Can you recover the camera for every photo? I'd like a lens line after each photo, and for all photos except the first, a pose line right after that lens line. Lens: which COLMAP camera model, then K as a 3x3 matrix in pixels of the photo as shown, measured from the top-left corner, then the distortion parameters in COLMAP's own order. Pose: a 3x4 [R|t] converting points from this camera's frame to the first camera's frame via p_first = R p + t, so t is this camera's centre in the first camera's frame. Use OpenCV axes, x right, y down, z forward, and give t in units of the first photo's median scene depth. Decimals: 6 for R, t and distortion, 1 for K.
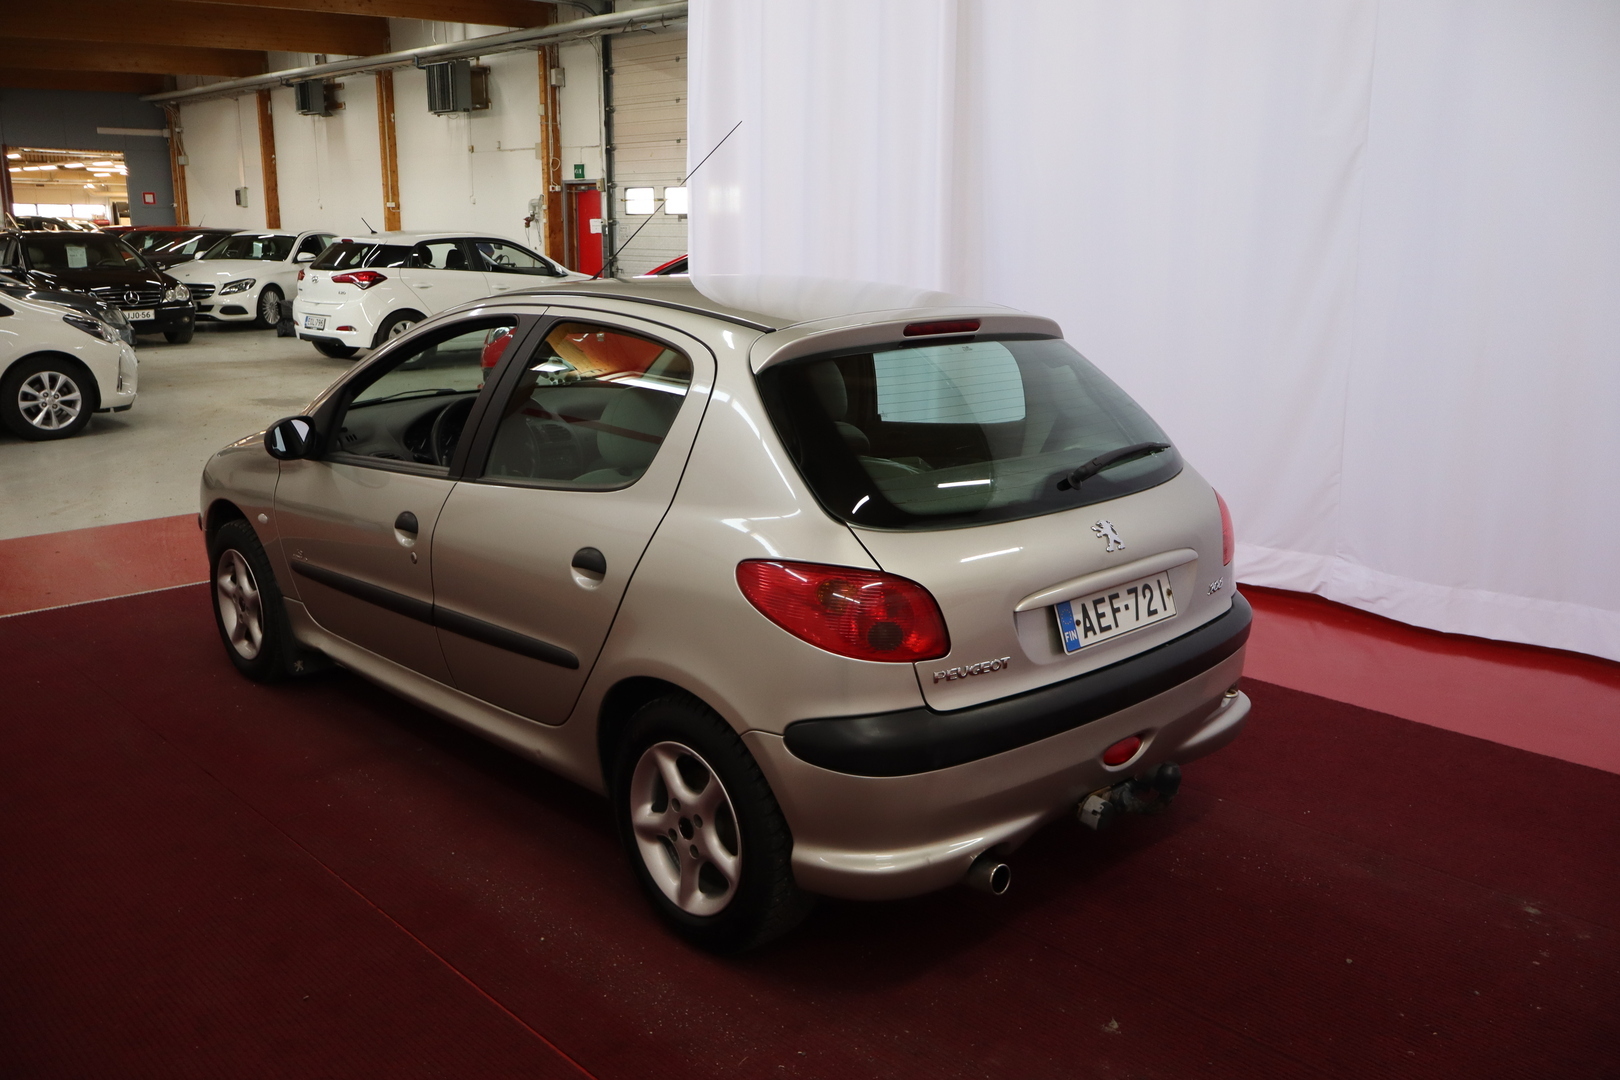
lens RADIAL K [[1335.2, 0, 799.4], [0, 1335.2, 536.3], [0, 0, 1]] dist [0.010679, 0.003144]
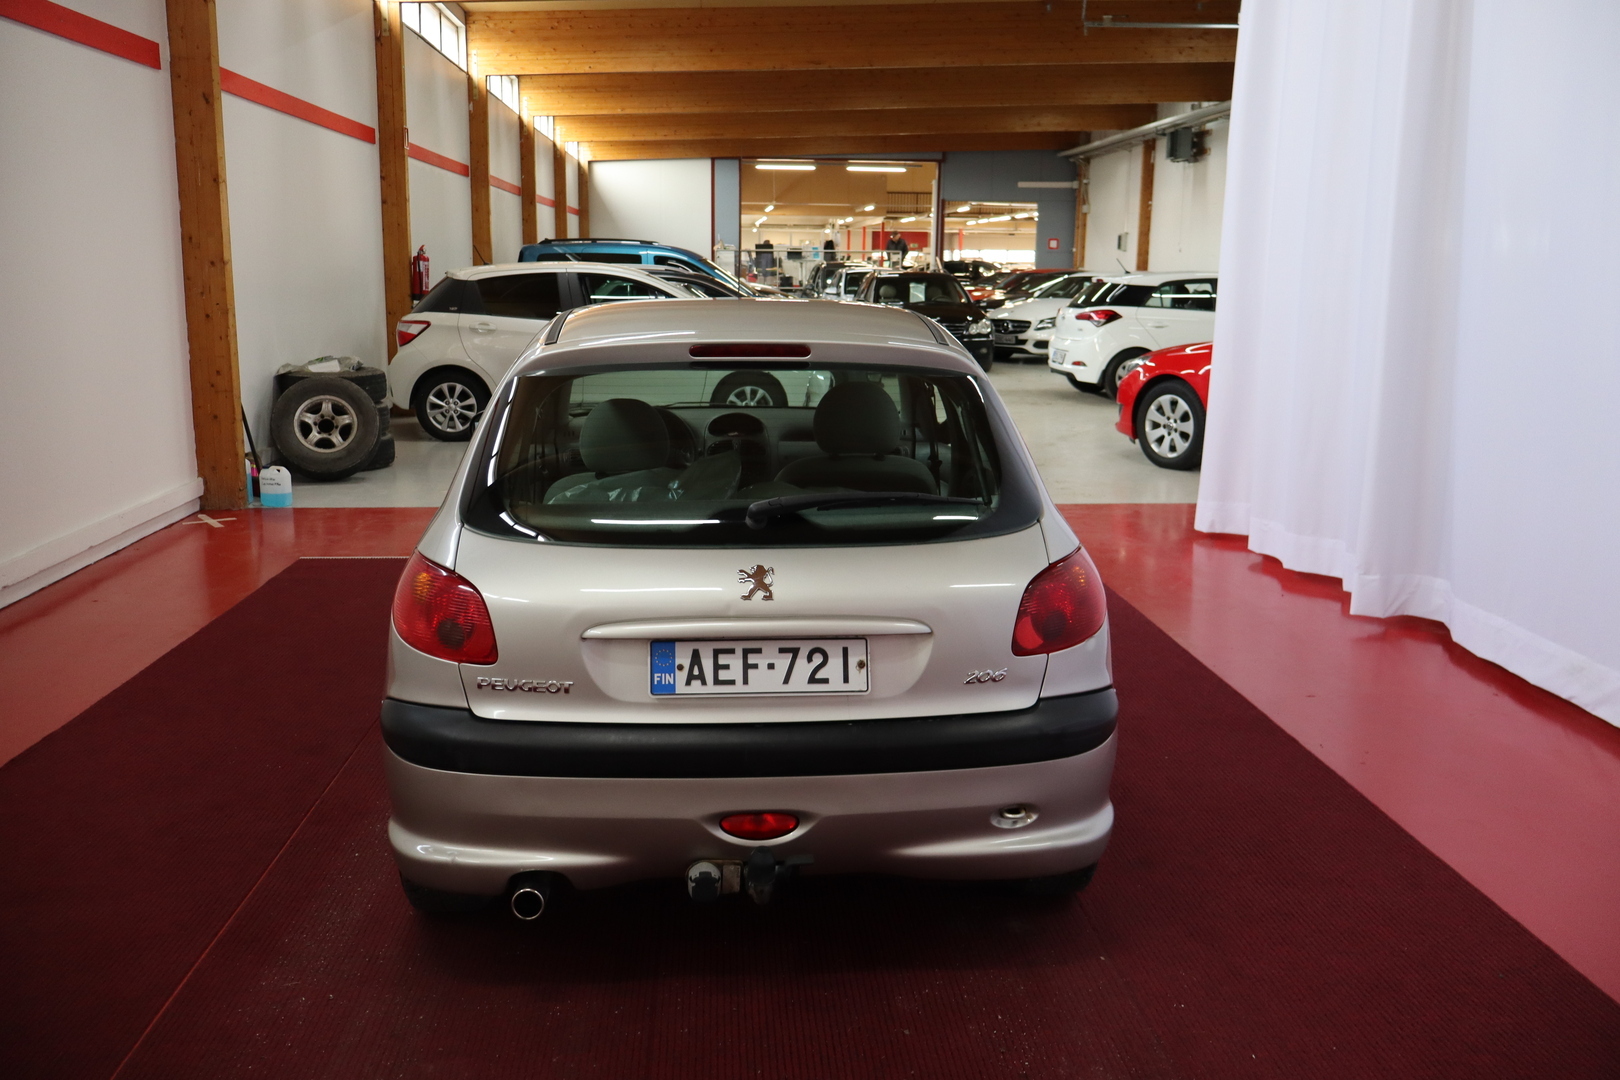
lens RADIAL K [[1335.2, 0, 802.9], [0, 1335.2, 539.1], [0, 0, 1]] dist [0.010679, 0.003144]
pose [[0.784092, 0.129188, -0.607051, 0.122076], [-0.147452, 0.988867, 0.019987, -0.007995], [0.602875, 0.073840, 0.794412, 0.045790]]
